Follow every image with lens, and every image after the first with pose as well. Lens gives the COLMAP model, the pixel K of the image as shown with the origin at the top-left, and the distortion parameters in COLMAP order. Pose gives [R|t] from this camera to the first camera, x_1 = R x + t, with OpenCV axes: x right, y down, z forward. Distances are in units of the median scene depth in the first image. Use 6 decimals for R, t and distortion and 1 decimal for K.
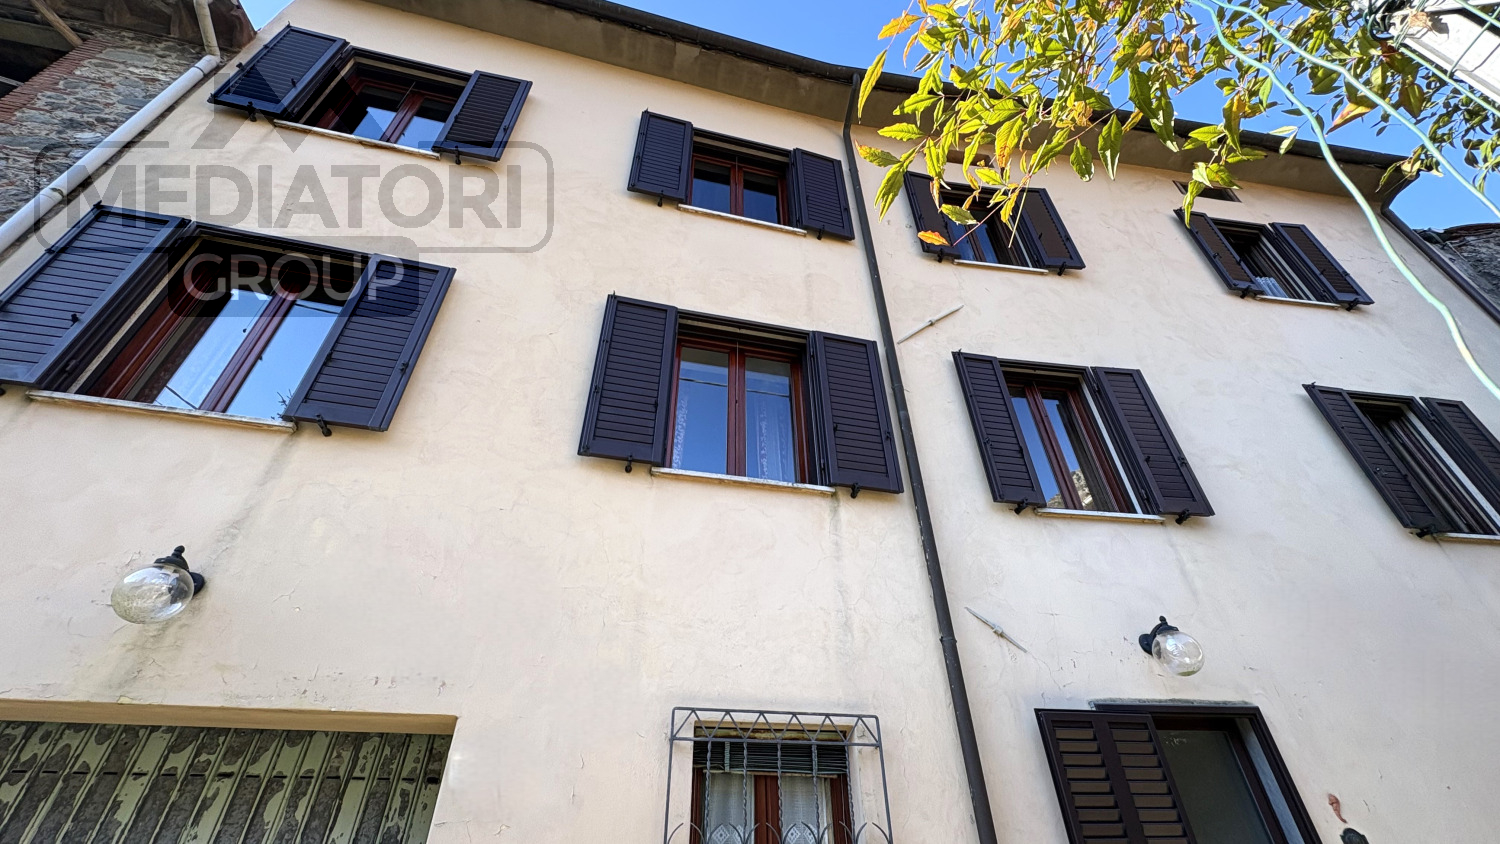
lens RADIAL K [[600.7, 0, 748.4], [0, 600.7, 424.4], [0, 0, 1]] dist [-0.001645, 0.000316]
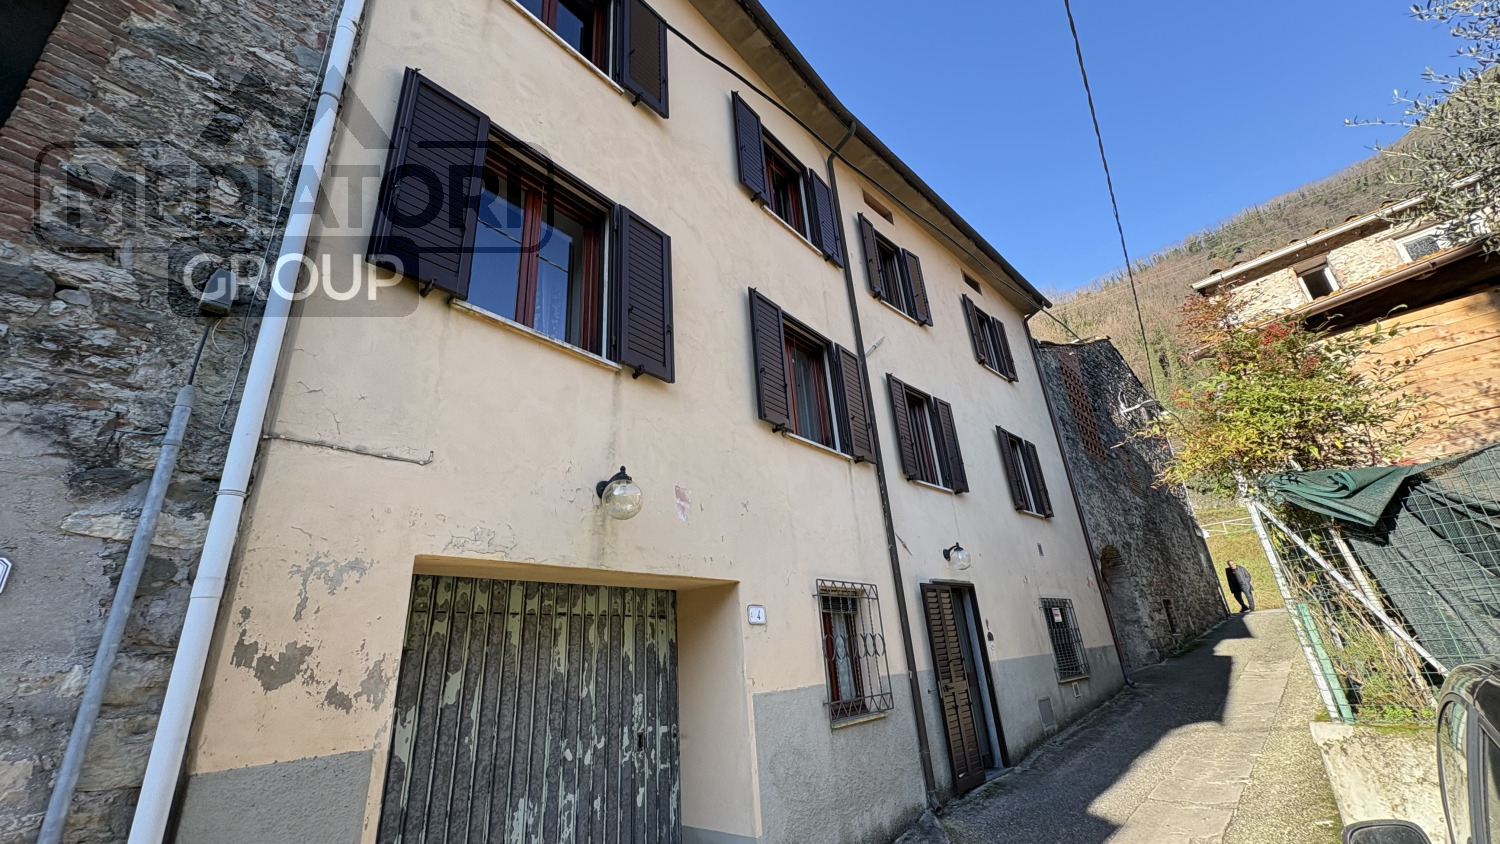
lens RADIAL K [[600.7, 0, 755.9], [0, 600.7, 421.7], [0, 0, 1]] dist [-0.001645, 0.000316]
pose [[0.800537, 0.178147, 0.572193, -1.298921], [-0.296992, 0.947234, 0.120599, -0.136128], [-0.520516, -0.266480, 0.811204, -0.238839]]
